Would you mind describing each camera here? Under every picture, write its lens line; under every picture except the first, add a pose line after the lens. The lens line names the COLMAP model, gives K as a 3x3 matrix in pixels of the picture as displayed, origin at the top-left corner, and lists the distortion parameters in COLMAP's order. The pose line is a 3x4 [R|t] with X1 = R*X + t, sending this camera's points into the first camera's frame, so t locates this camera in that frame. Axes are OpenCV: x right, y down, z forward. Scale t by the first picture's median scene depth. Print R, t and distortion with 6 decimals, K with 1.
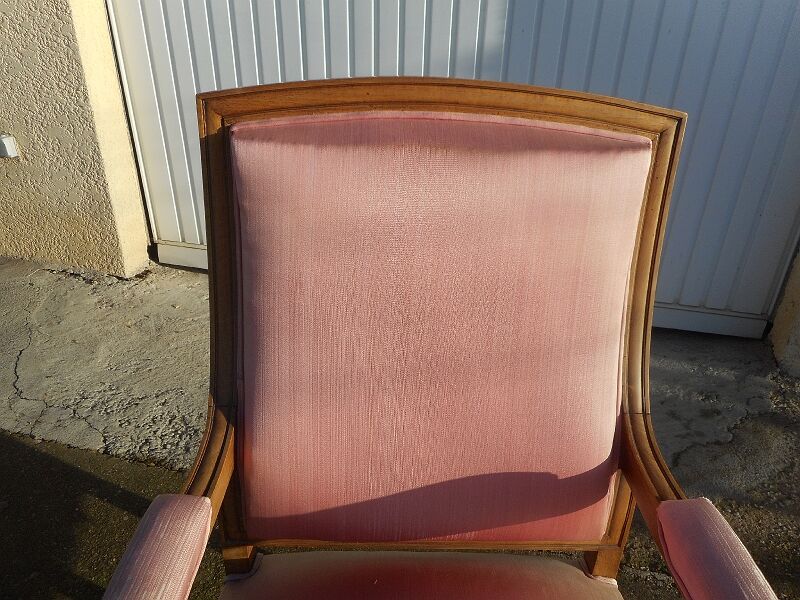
lens RADIAL K [[600.7, 0, 402.7], [0, 600.7, 295.8], [0, 0, 1]] dist [0.009332, -0.002571]
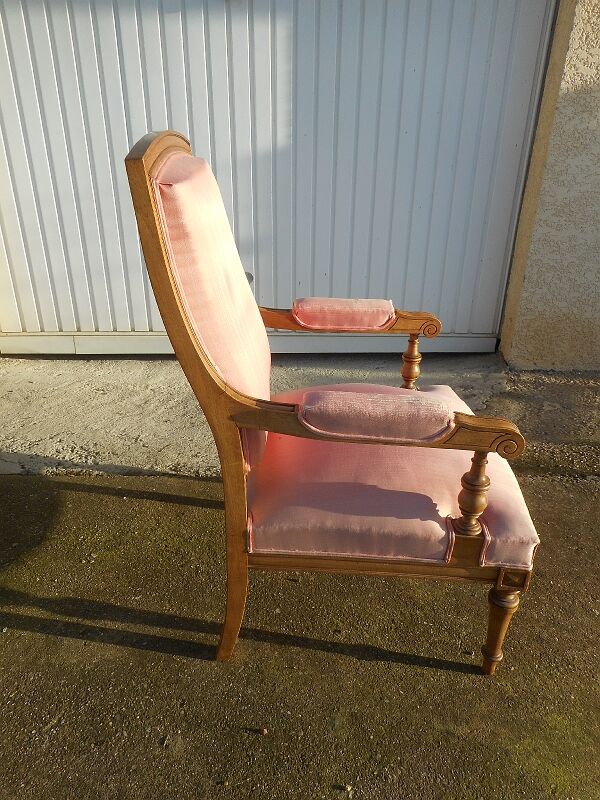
lens RADIAL K [[600.7, 0, 299.3], [0, 600.7, 393.5], [0, 0, 1]] dist [0.009332, -0.002571]
pose [[0.966763, -0.115701, 0.227998, -0.197553], [0.127353, 0.991166, -0.037025, 0.190281], [-0.221701, 0.064830, 0.972957, -0.286756]]
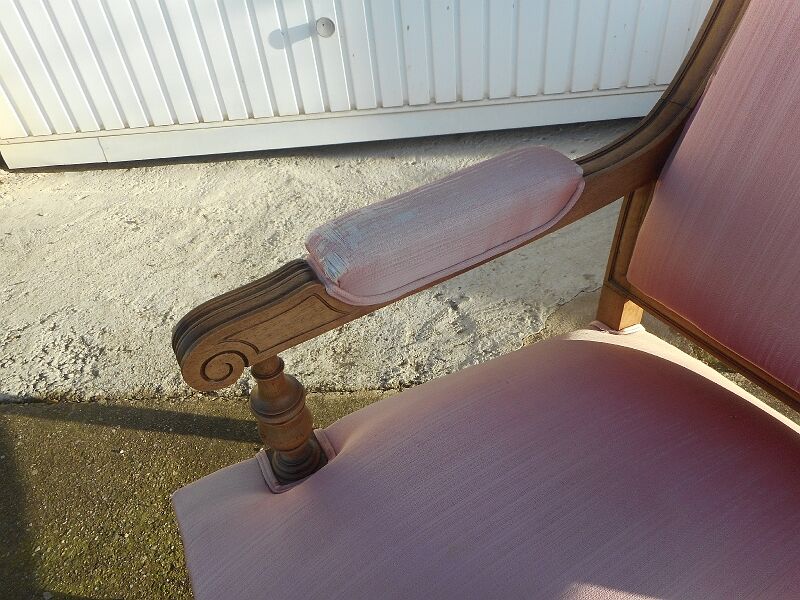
lens RADIAL K [[600.7, 0, 402.5], [0, 600.7, 292.3], [0, 0, 1]] dist [0.009332, -0.002571]
pose [[0.969514, -0.225602, 0.095634, -0.011475], [0.202108, 0.956919, 0.208465, 0.060075], [-0.138544, -0.182781, 0.973343, 0.162420]]
